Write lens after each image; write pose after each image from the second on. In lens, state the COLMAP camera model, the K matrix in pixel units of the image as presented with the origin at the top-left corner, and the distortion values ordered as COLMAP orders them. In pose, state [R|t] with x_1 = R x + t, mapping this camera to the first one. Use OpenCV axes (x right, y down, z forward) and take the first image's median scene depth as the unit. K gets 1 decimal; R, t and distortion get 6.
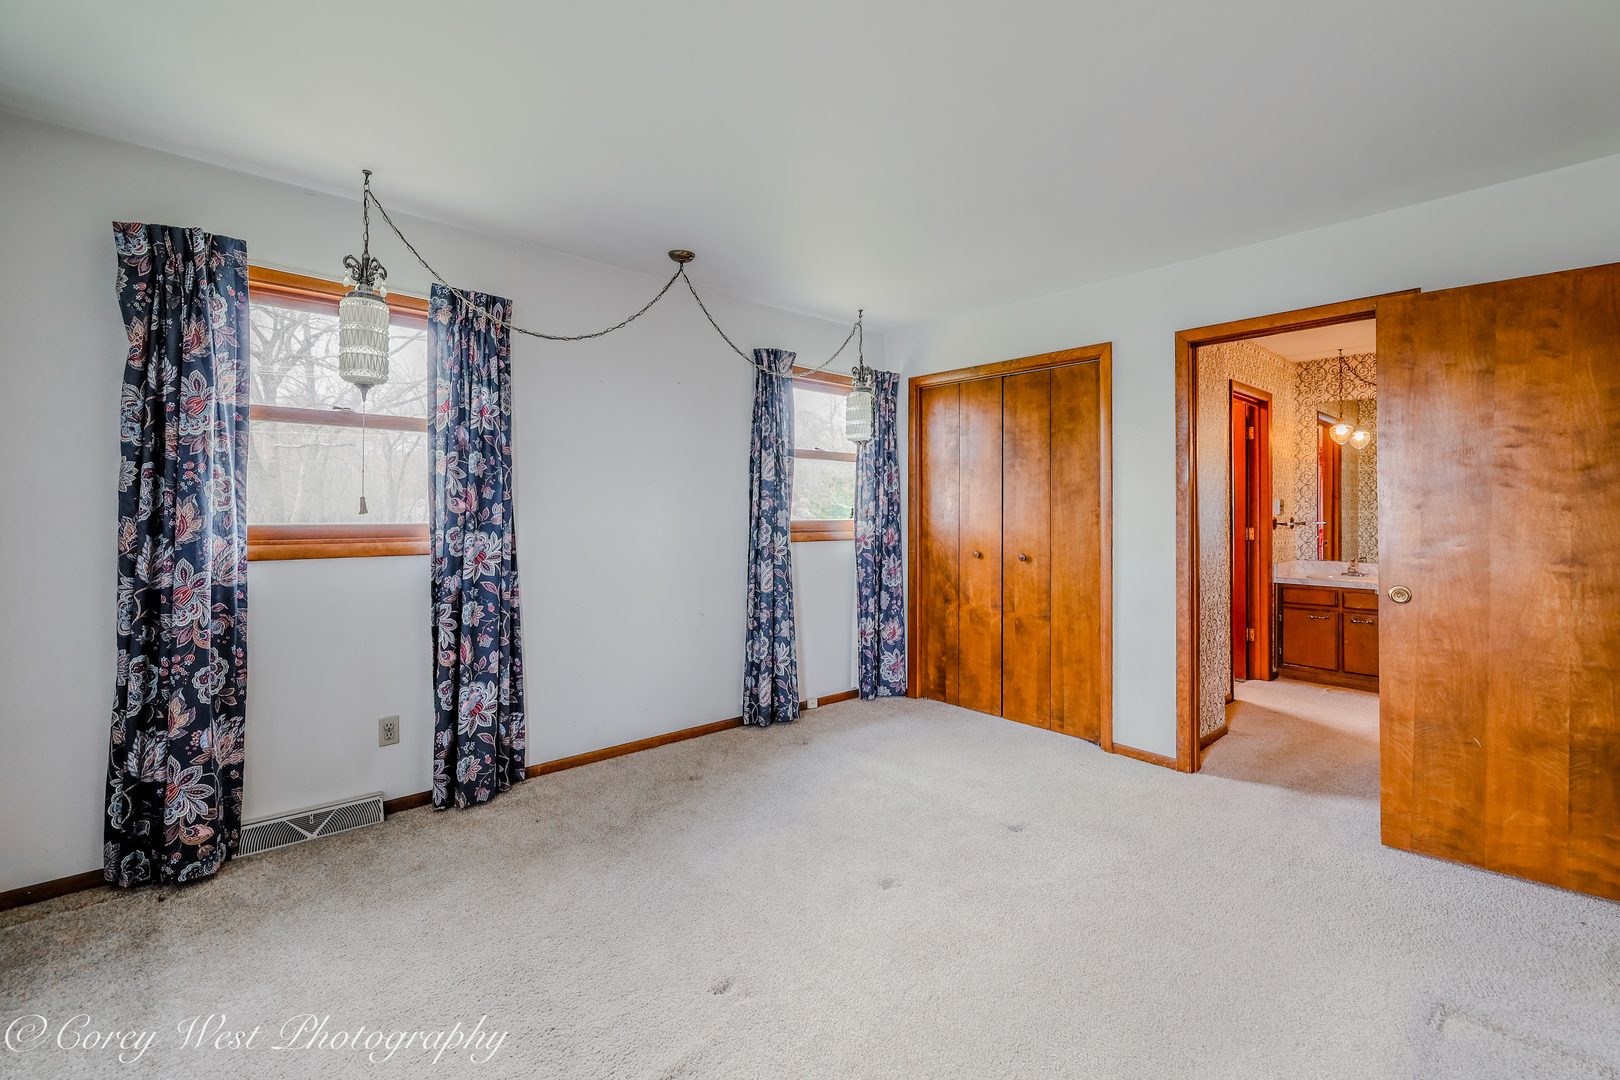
lens RADIAL K [[710.2, 0, 818.4], [0, 710.2, 509.7], [0, 0, 1]] dist [-0.000413, 0.000123]
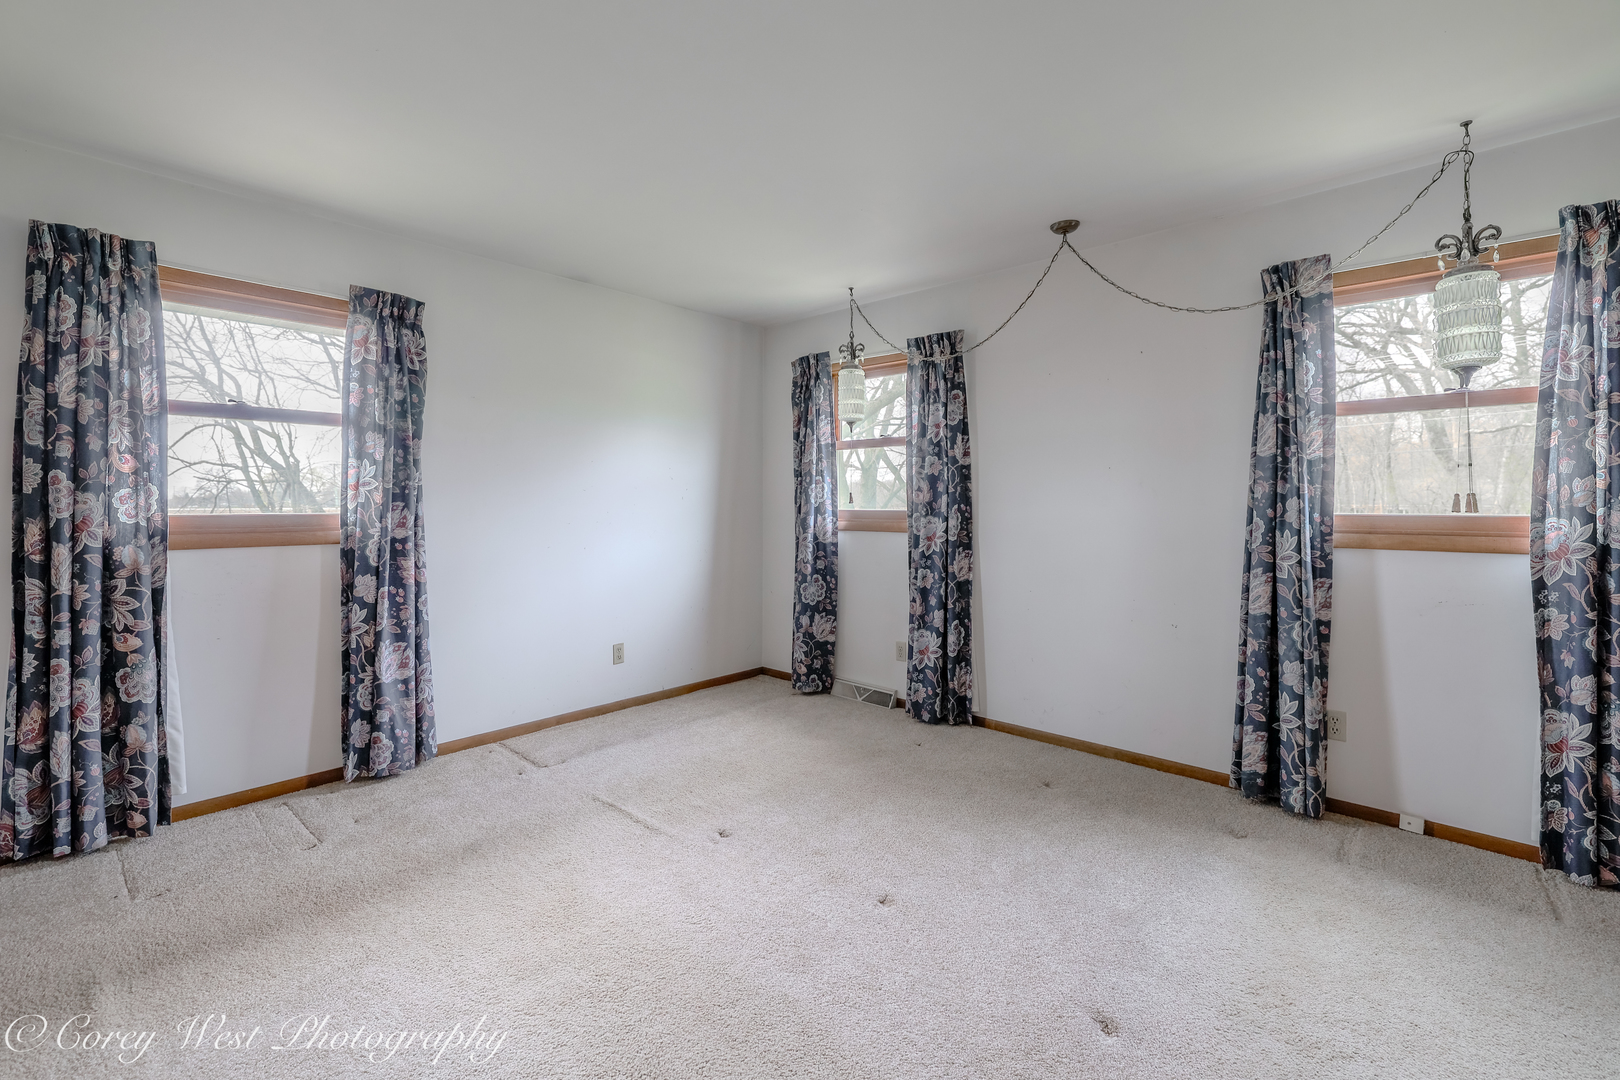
lens RADIAL K [[710.2, 0, 818.4], [0, 710.2, 509.7], [0, 0, 1]] dist [-0.000413, 0.000123]
pose [[0.078441, 0.001582, -0.996917, 0.822157], [-0.001612, 0.999998, 0.001460, 0.016332], [0.996917, 0.001492, 0.078444, 0.695698]]
